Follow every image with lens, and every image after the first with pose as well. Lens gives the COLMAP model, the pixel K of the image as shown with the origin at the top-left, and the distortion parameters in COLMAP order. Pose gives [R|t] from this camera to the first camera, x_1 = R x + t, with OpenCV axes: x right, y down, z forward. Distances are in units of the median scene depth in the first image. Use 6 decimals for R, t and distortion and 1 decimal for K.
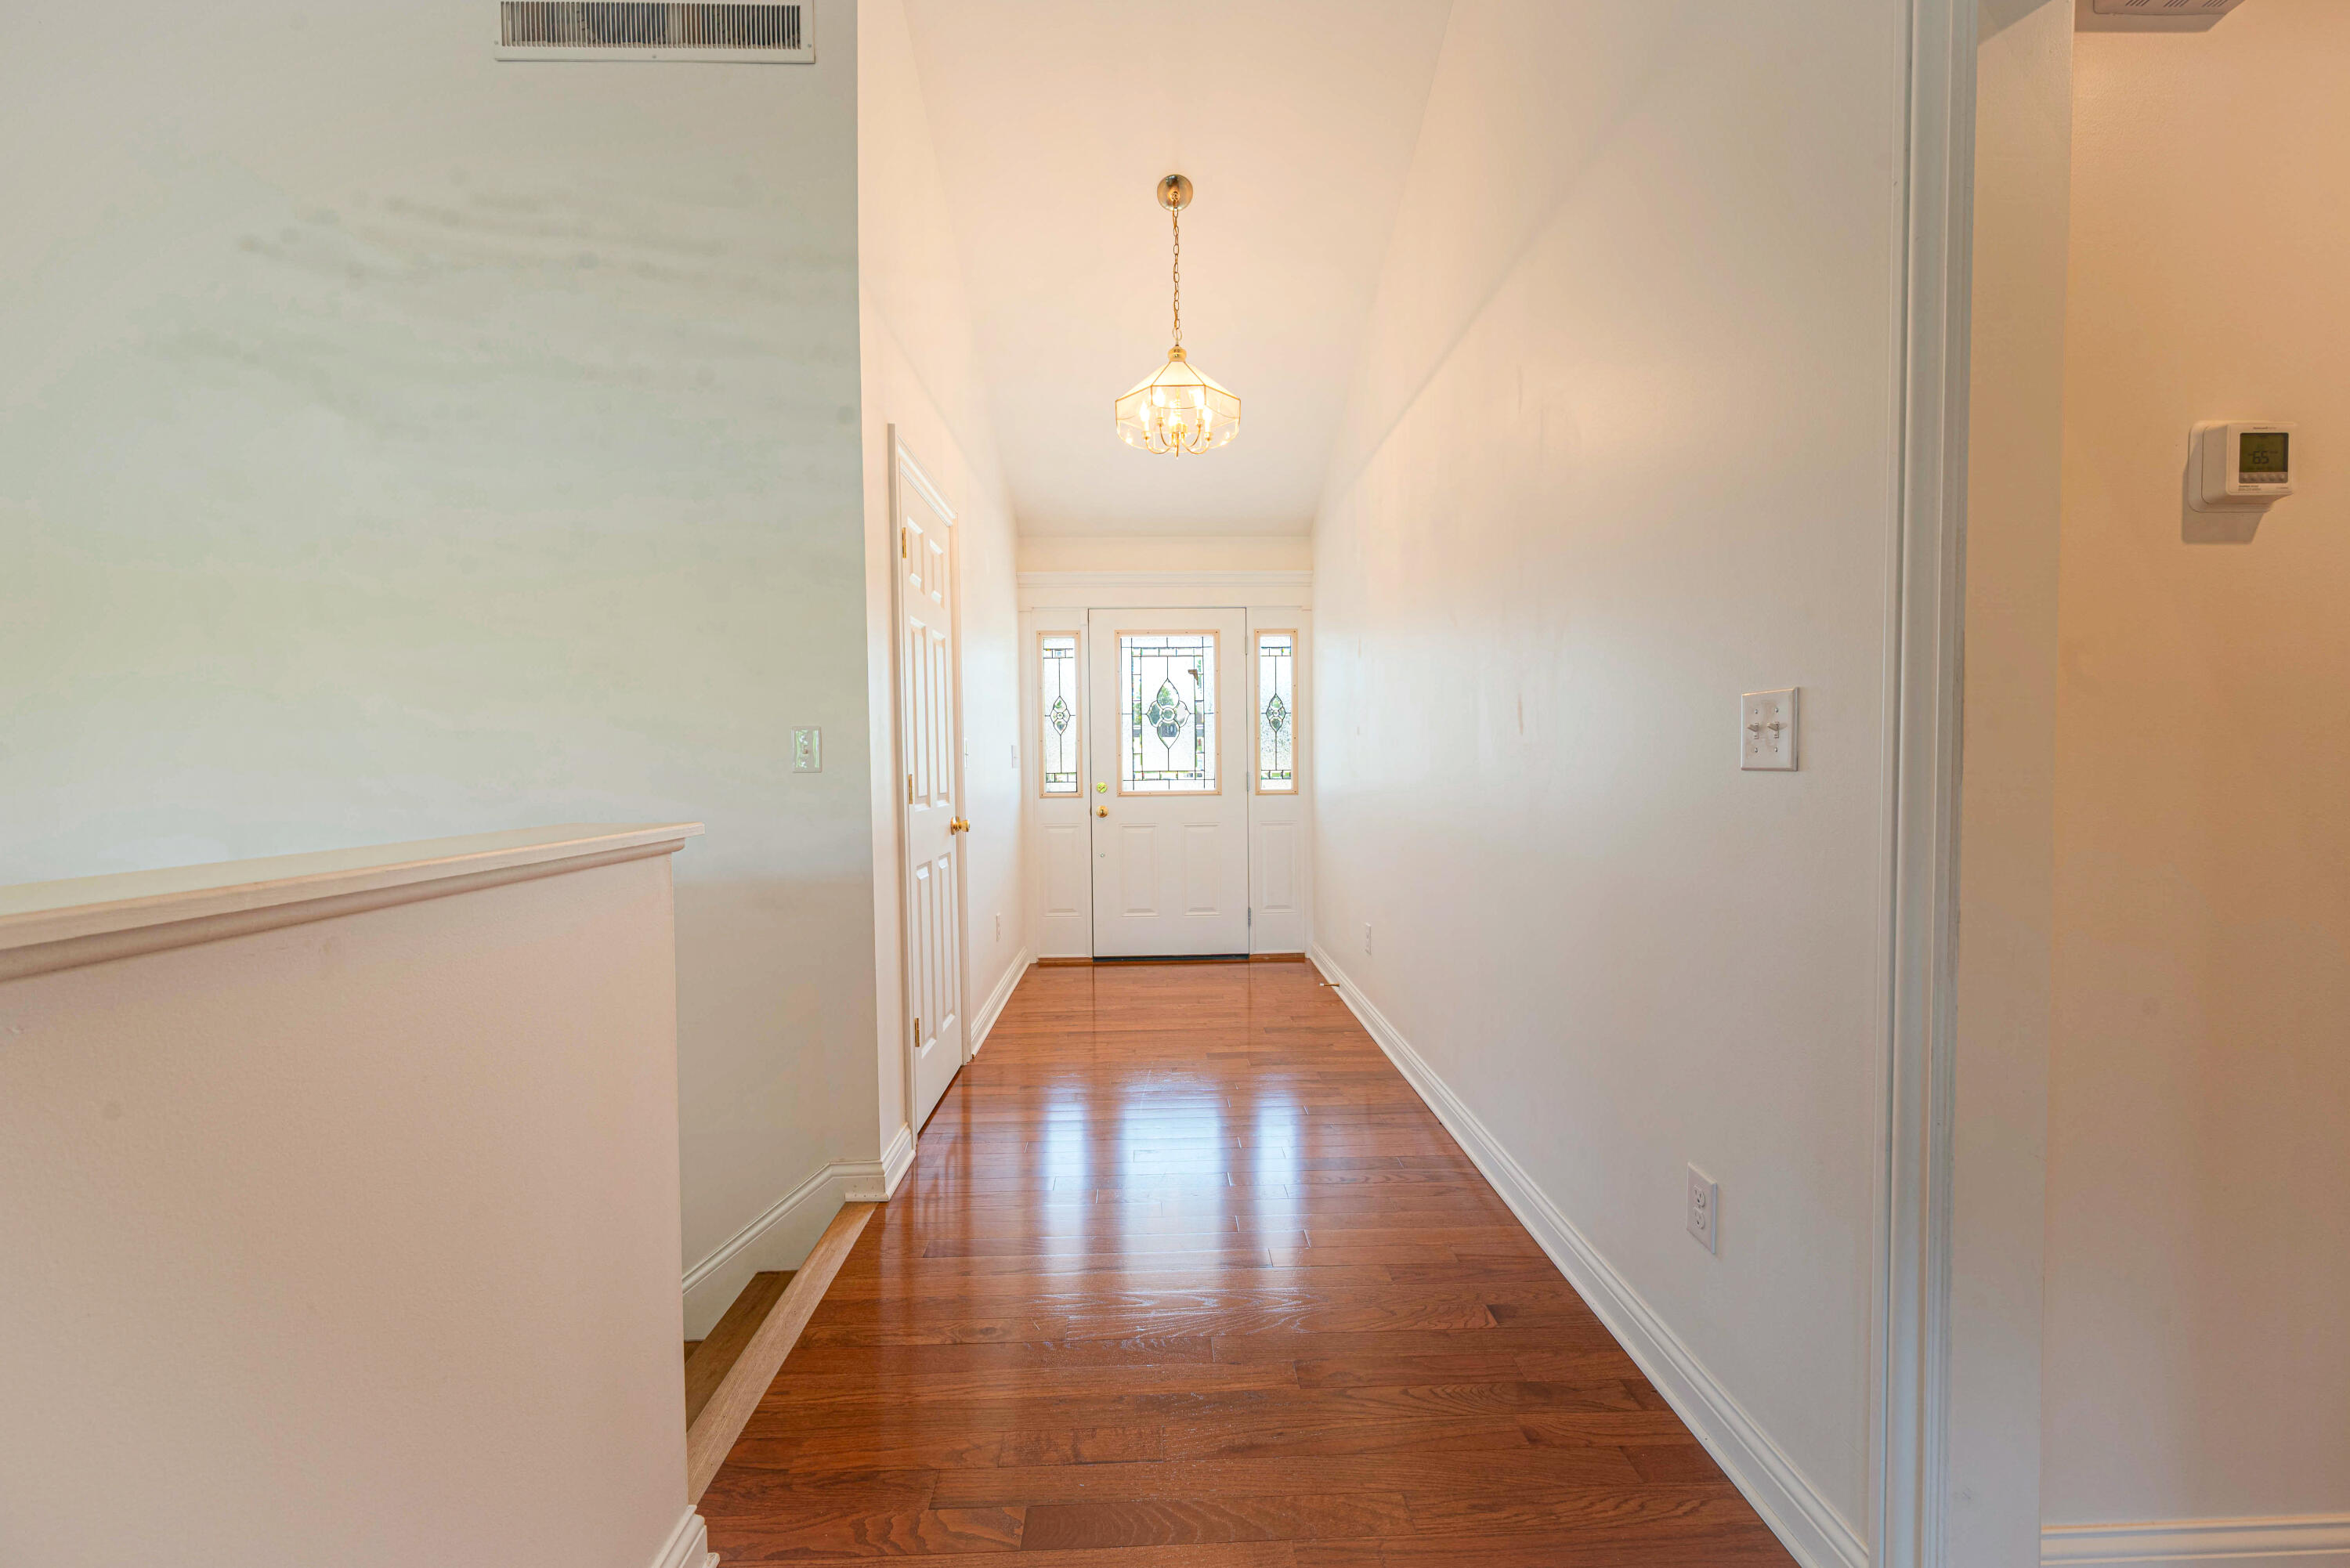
lens RADIAL K [[928.4, 0, 1177.8], [0, 928.4, 786.7], [0, 0, 1]] dist [0.001138, -0.000829]
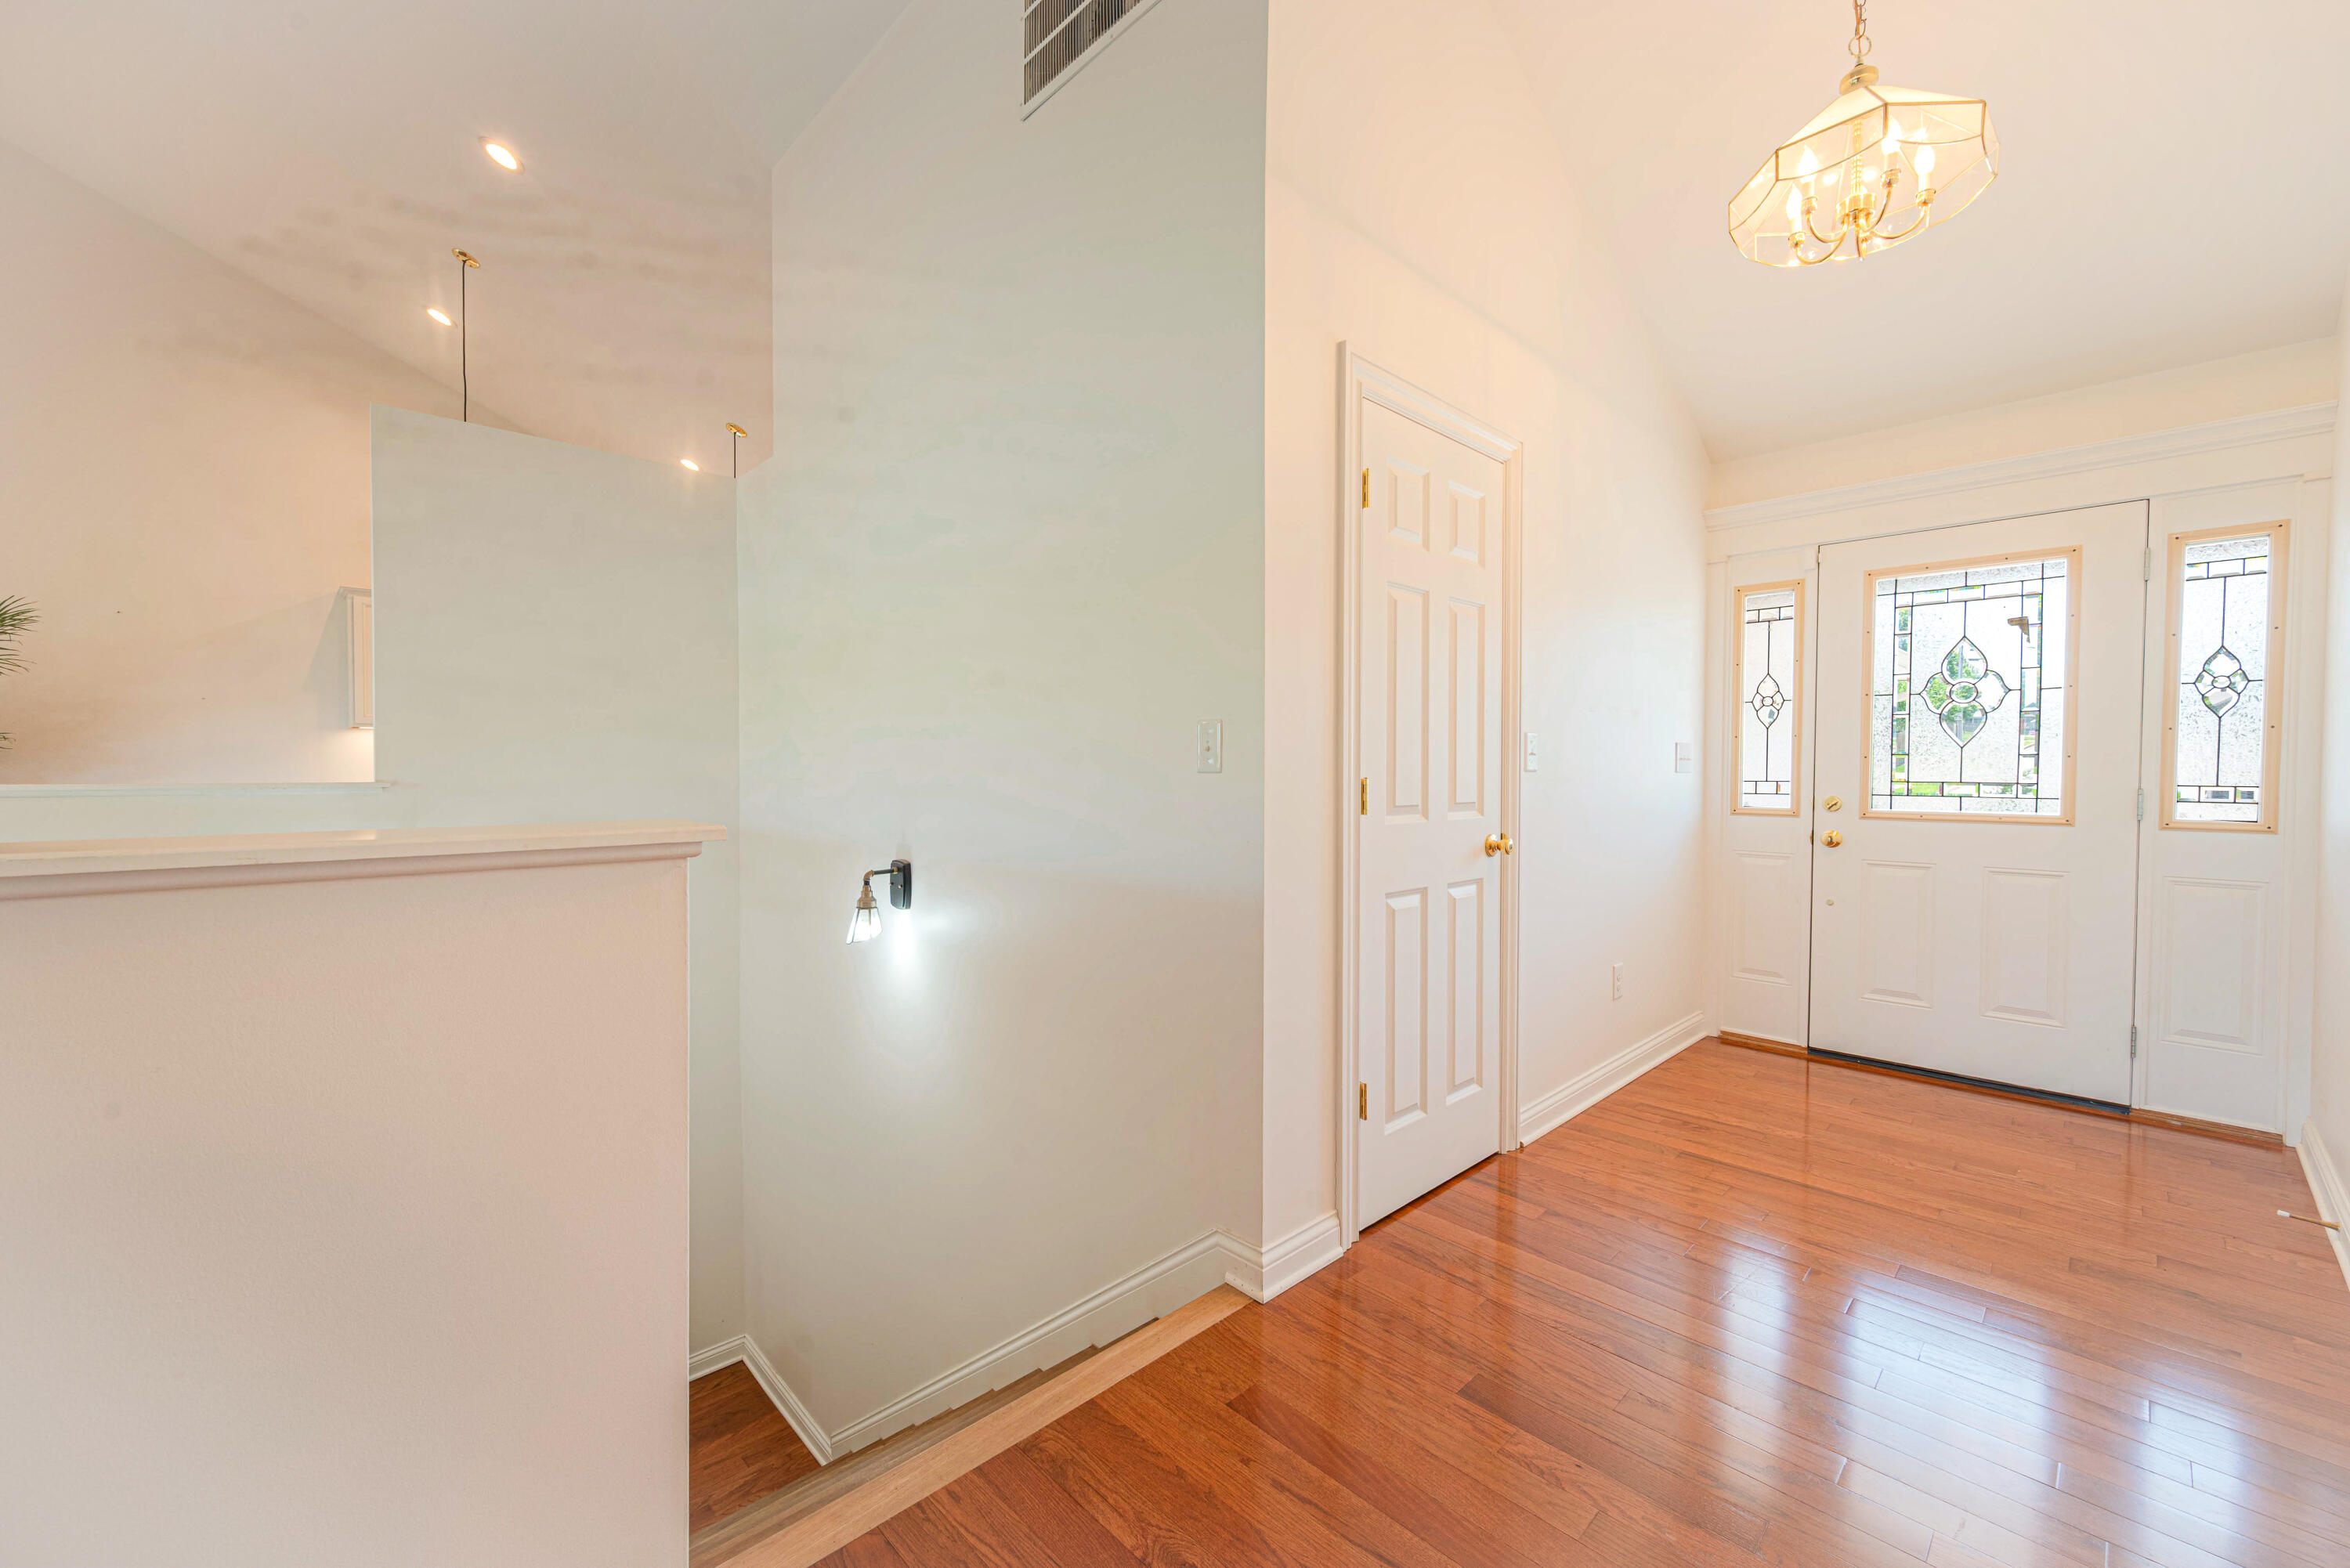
lens RADIAL K [[928.4, 0, 1177.8], [0, 928.4, 786.7], [0, 0, 1]] dist [0.001138, -0.000829]
pose [[0.669381, 0.030068, -0.742310, 0.103390], [-0.030847, 0.999444, 0.012667, -0.005569], [0.742278, 0.014419, 0.669937, 0.181633]]
